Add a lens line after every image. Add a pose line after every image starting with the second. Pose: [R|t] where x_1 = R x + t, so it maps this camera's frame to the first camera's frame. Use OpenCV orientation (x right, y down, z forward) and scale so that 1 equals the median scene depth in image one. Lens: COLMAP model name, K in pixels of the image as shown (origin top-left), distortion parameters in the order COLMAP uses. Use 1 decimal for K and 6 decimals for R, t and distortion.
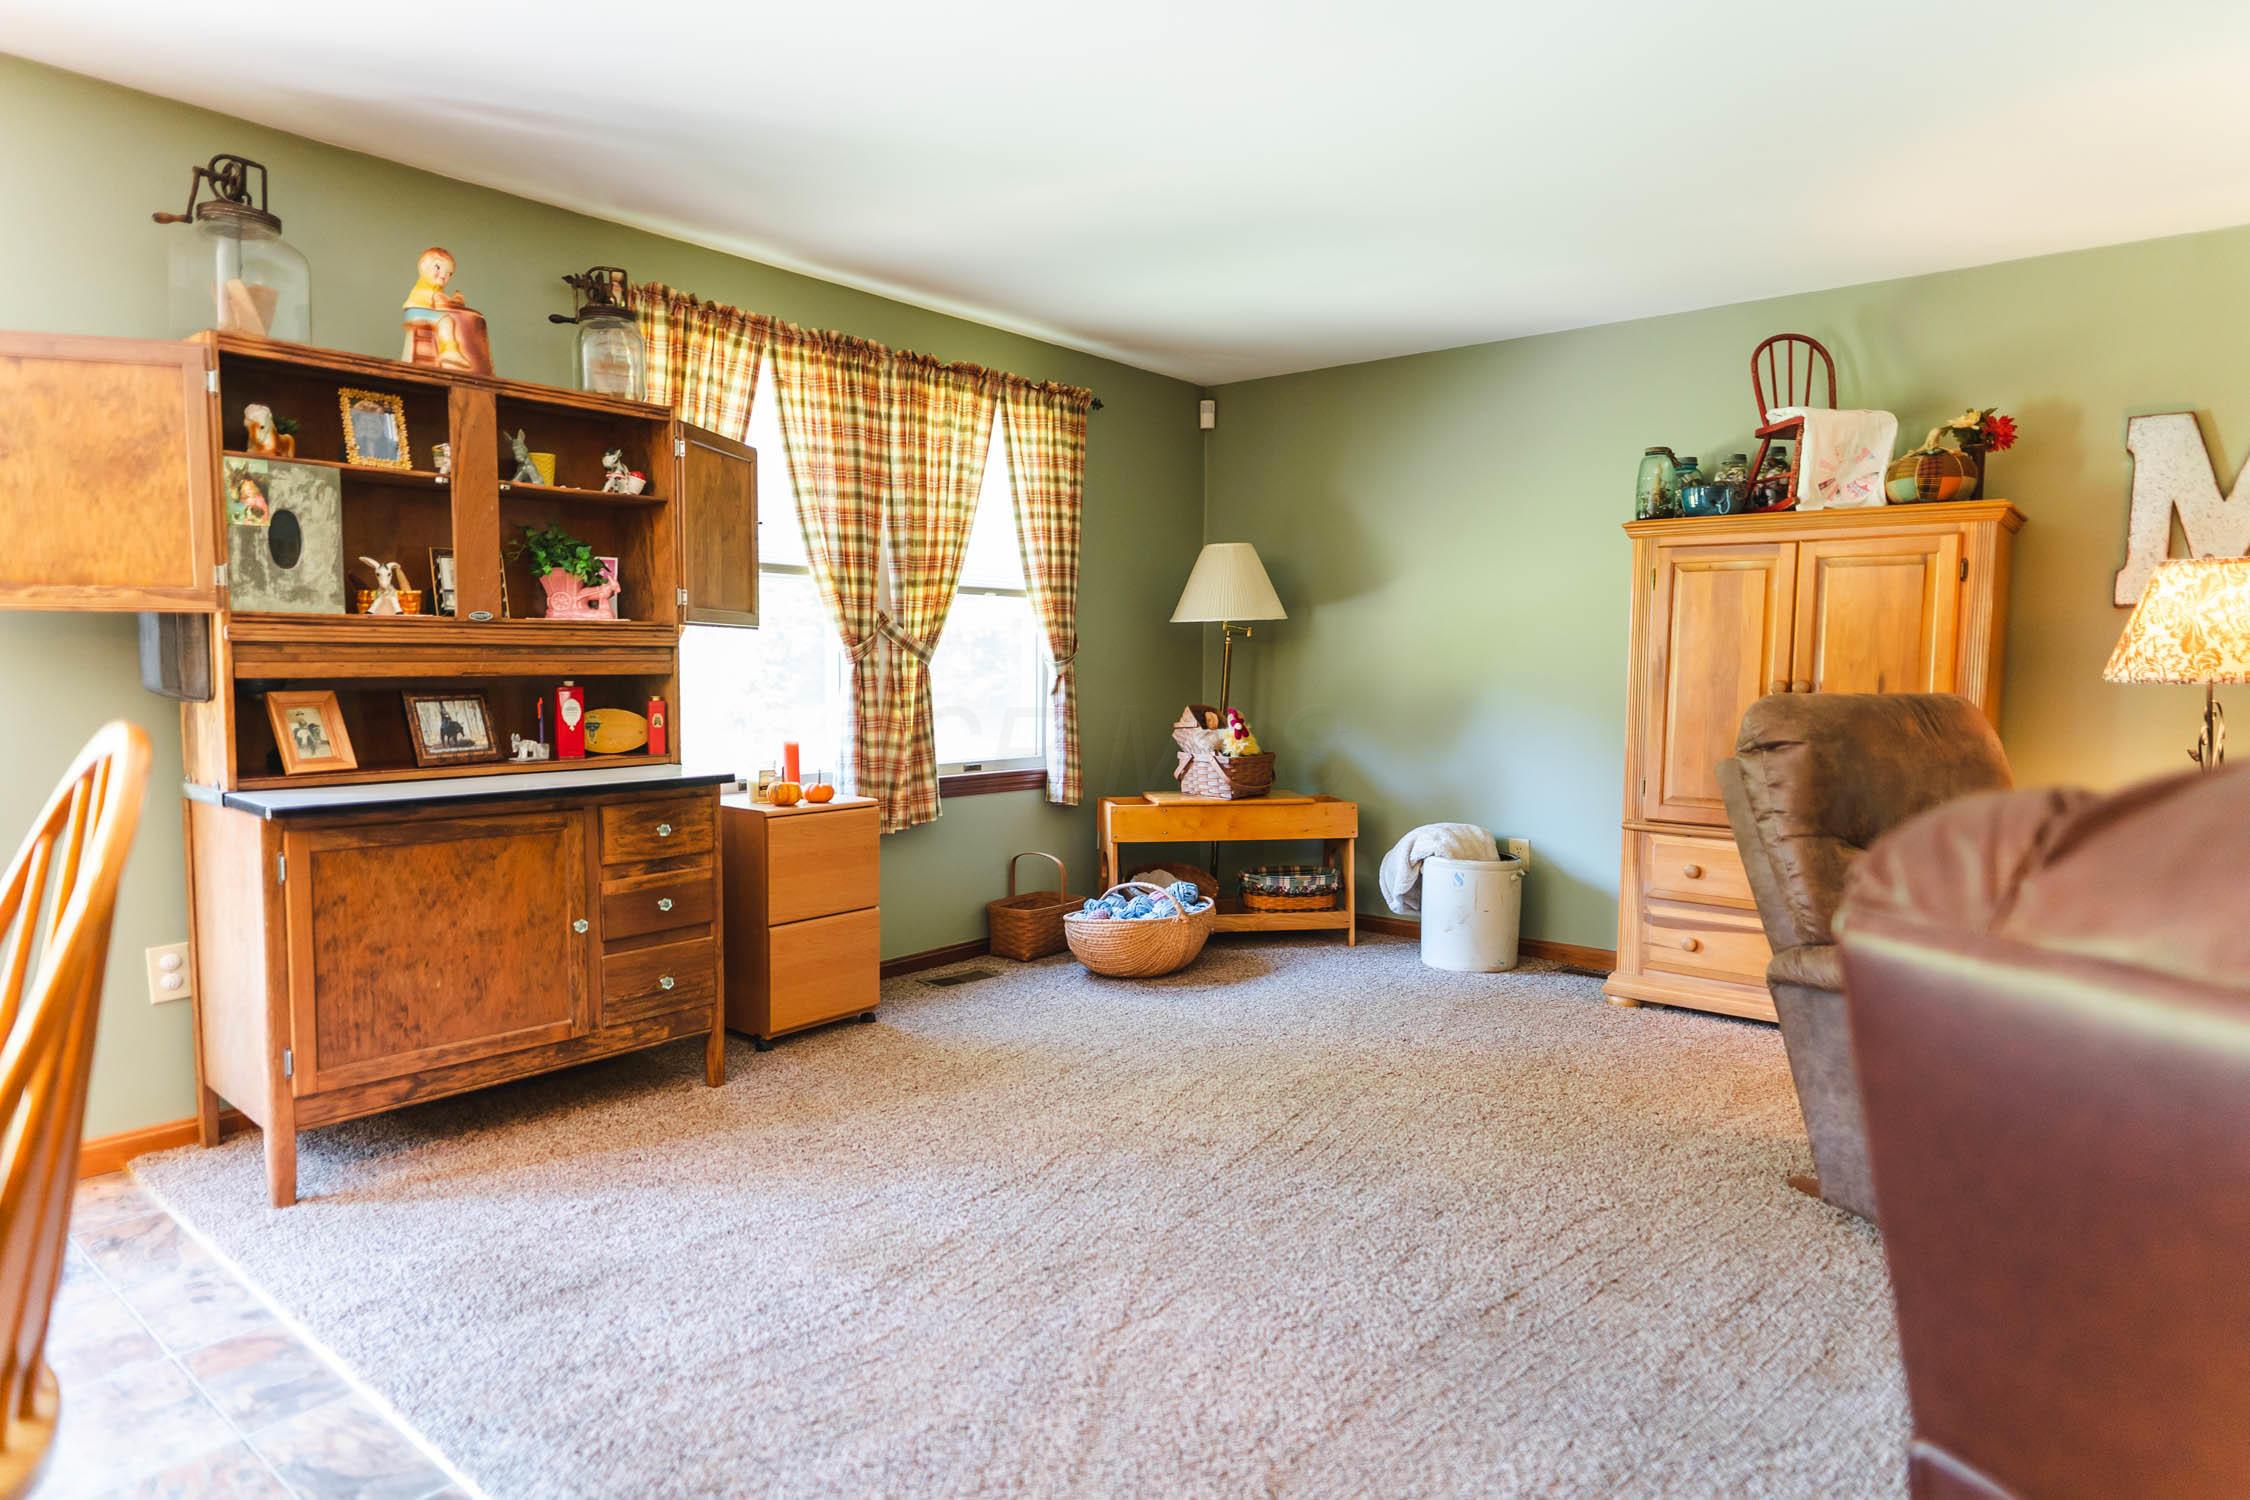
lens RADIAL K [[1303.4, 0, 1120.6], [0, 1303.4, 751.3], [0, 0, 1]] dist [0.003935, -0.002086]
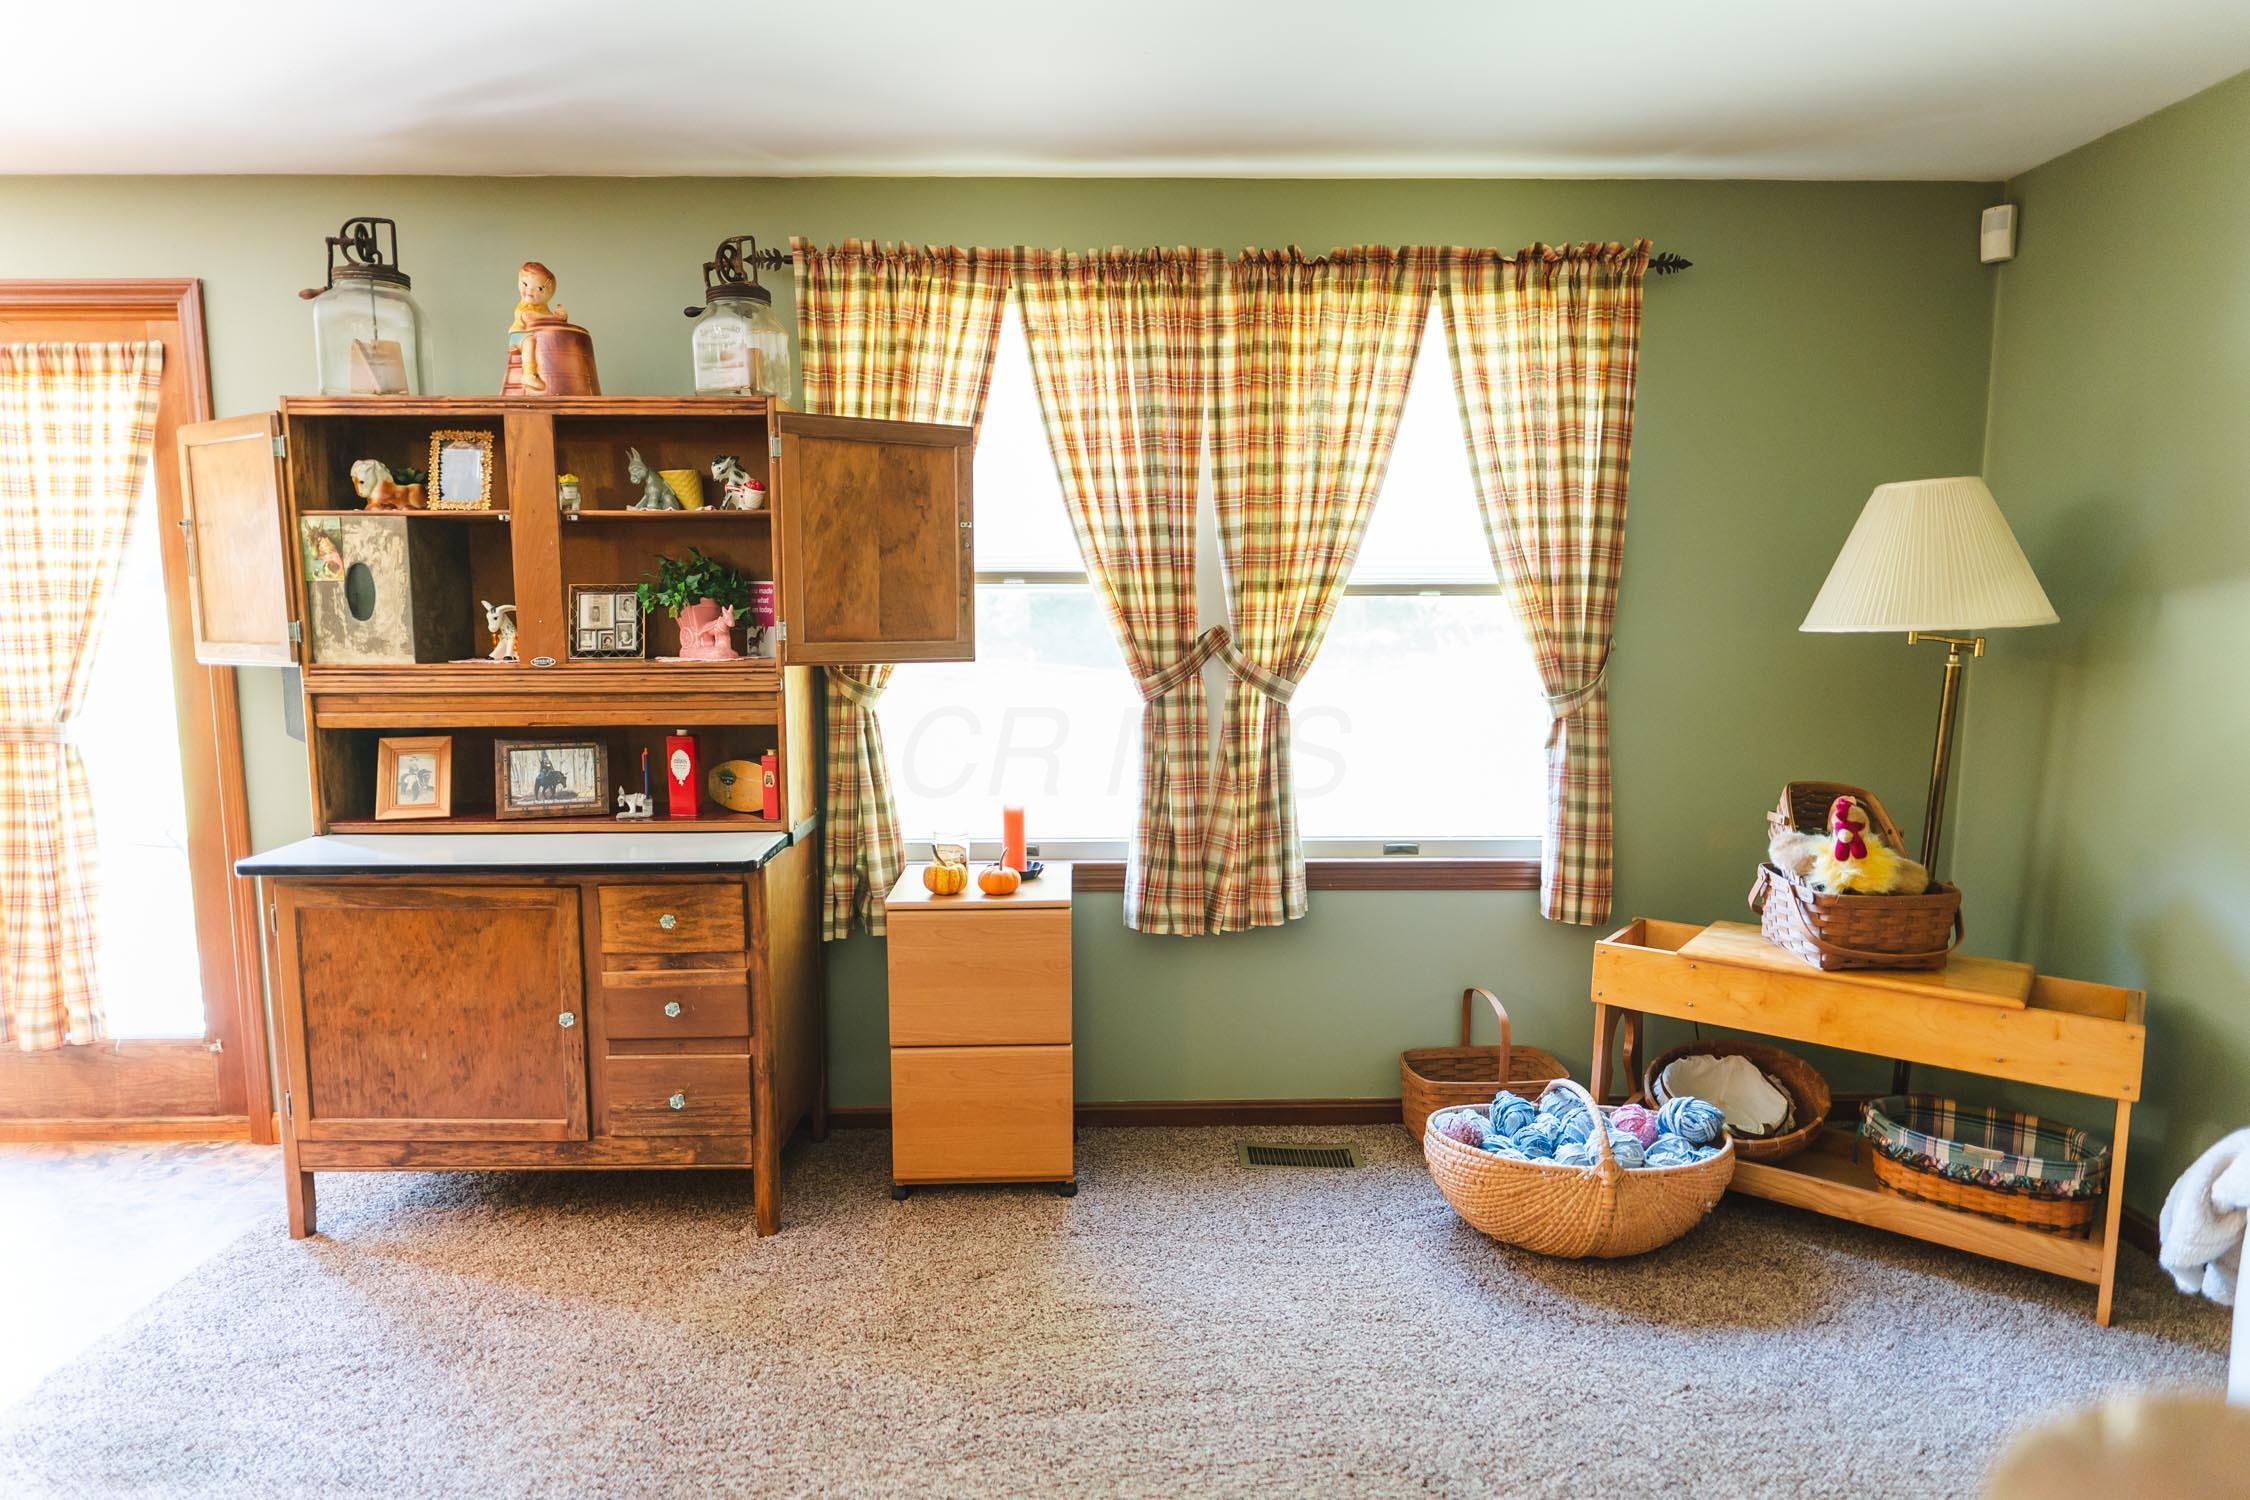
lens RADIAL K [[1303.4, 0, 1125.5], [0, 1303.4, 756.5], [0, 0, 1]] dist [0.003935, -0.002086]
pose [[0.655498, 0.079828, -0.750966, 0.383864], [-0.046747, 0.996780, 0.065154, -0.094130], [0.753748, -0.007603, 0.657119, 0.570384]]
